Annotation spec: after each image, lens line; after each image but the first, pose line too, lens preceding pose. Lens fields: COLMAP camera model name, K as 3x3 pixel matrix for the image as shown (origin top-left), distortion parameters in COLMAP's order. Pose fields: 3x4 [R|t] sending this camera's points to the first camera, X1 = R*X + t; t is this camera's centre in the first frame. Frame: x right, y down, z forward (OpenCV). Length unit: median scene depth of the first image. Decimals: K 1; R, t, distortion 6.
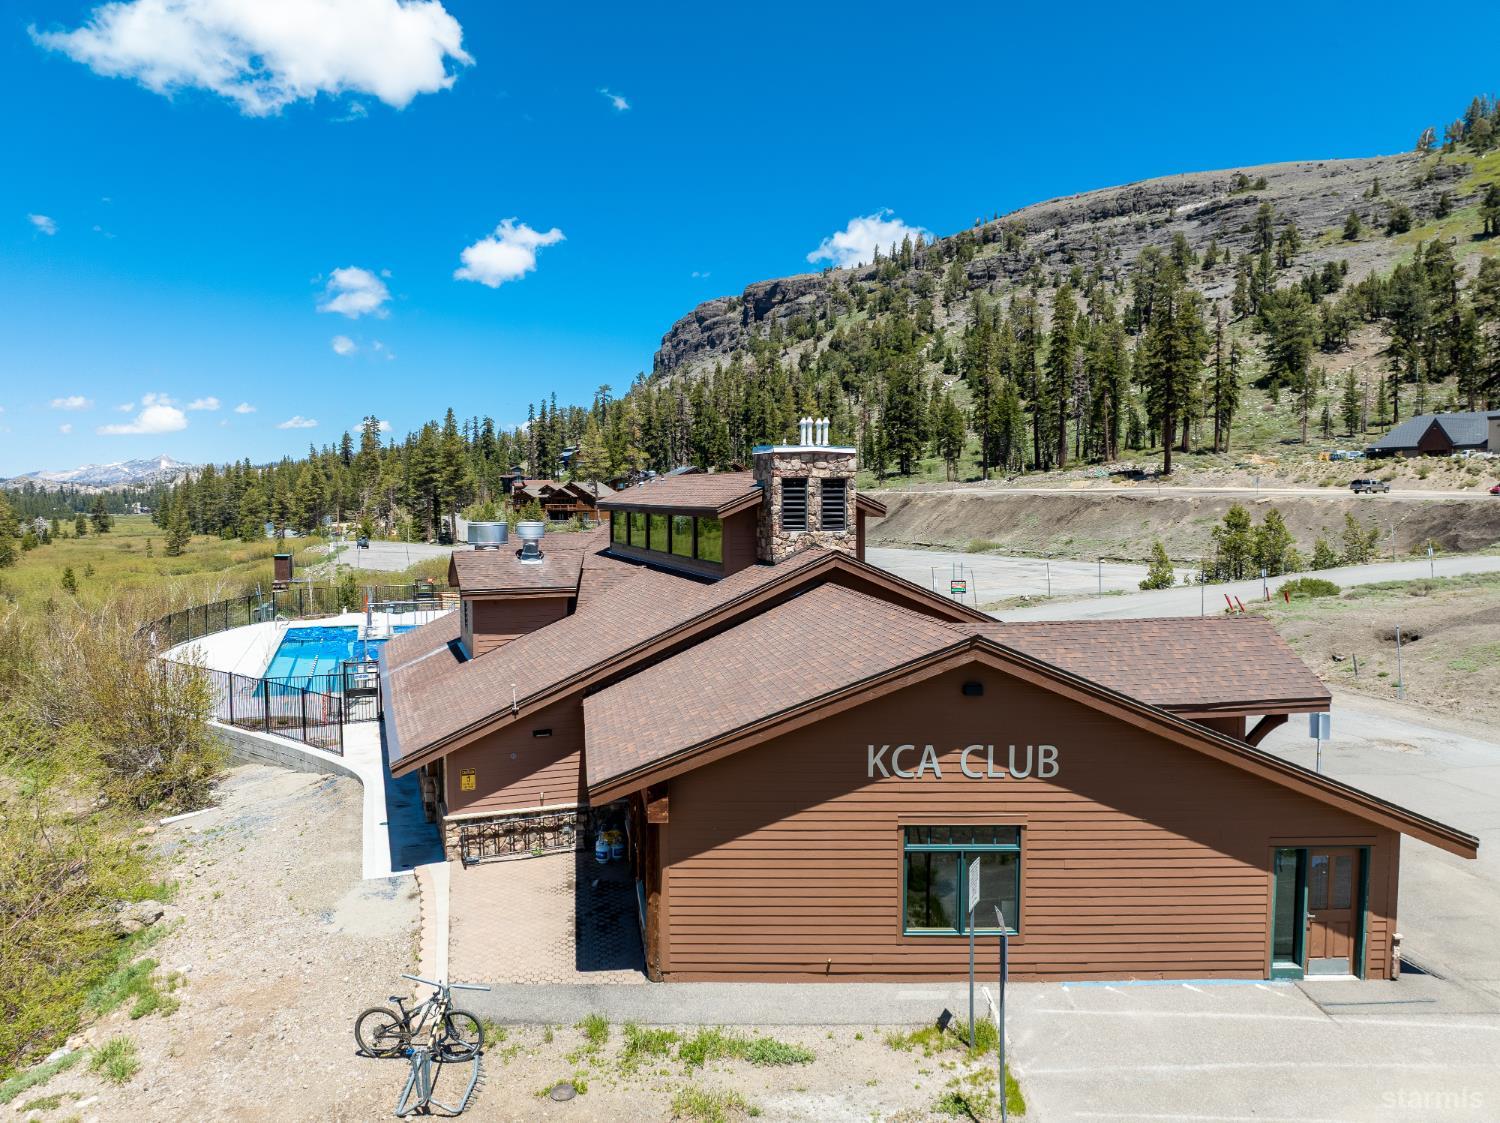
lens RADIAL K [[1060.7, 0, 750.0], [0, 1060.7, 561.5], [0, 0, 1]] dist [-0.040451, 0.010930]
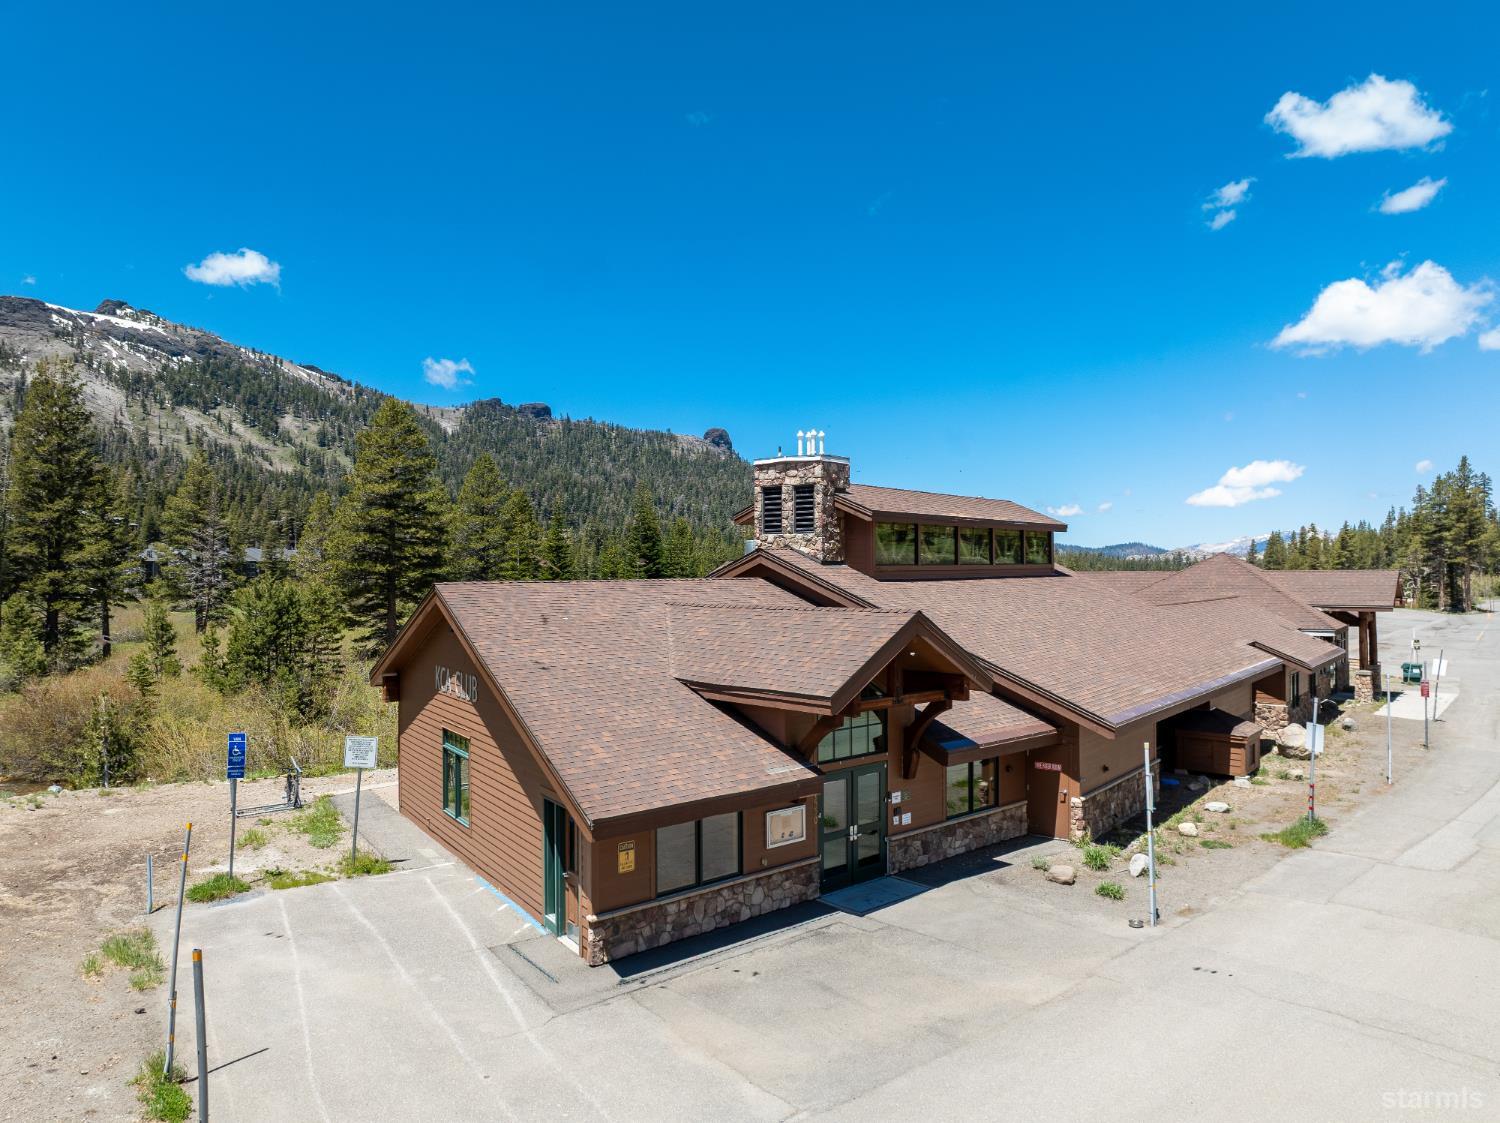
lens RADIAL K [[1060.7, 0, 750.0], [0, 1060.7, 561.5], [0, 0, 1]] dist [-0.040451, 0.010930]
pose [[0.539488, -0.004077, -0.841983, 0.978782], [-0.052725, 0.997862, -0.038615, 0.045153], [0.840341, 0.065226, 0.538120, 0.383576]]
